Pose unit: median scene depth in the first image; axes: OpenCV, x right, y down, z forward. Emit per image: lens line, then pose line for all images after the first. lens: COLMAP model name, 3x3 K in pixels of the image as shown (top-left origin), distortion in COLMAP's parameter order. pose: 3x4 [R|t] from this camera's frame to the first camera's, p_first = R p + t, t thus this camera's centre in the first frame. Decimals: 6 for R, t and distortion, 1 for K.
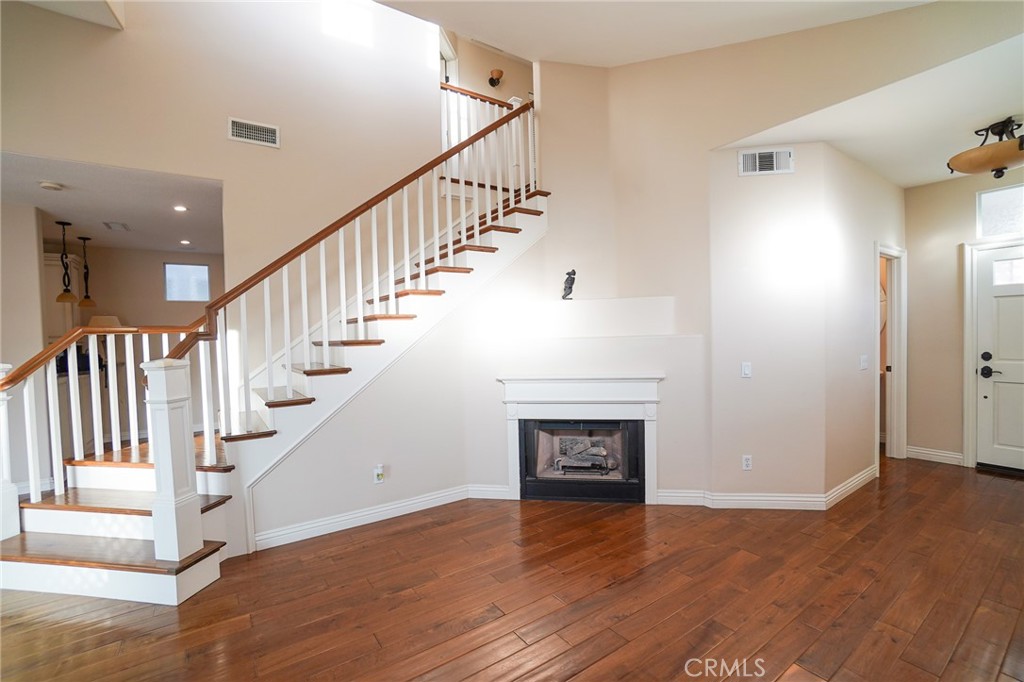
lens RADIAL K [[447.4, 0, 511.0], [0, 447.4, 344.1], [0, 0, 1]] dist [-0.063940, 0.021223]
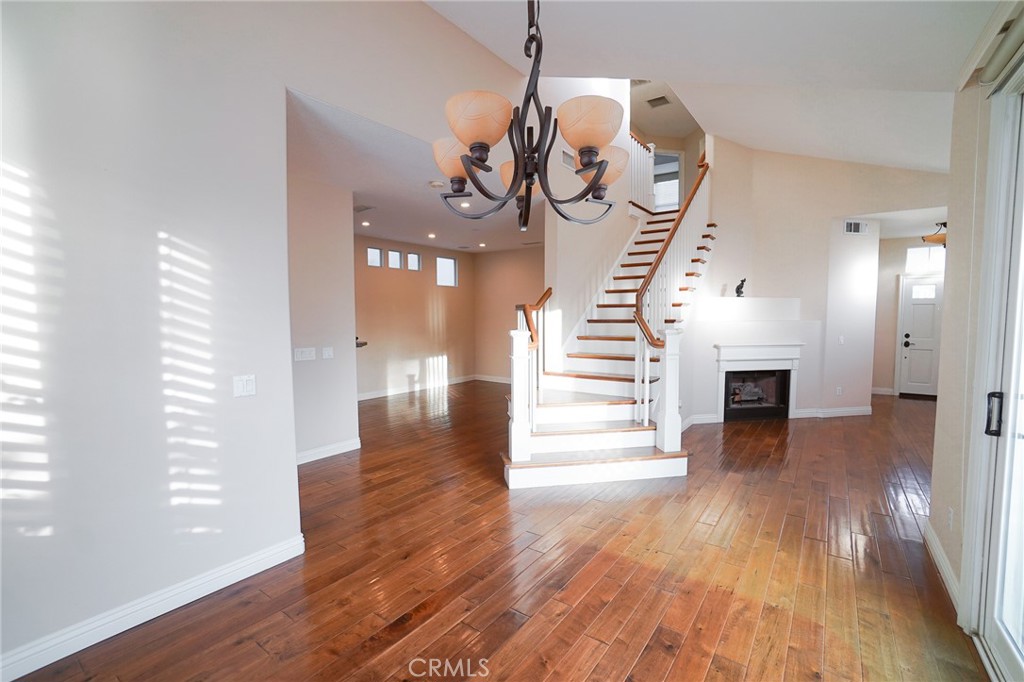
lens RADIAL K [[447.4, 0, 511.0], [0, 447.4, 344.1], [0, 0, 1]] dist [-0.063940, 0.021223]
pose [[0.946692, 0.002686, 0.322130, -1.219808], [-0.013043, 0.999465, 0.029996, 0.033572], [-0.321877, -0.032599, 0.946220, -0.243251]]
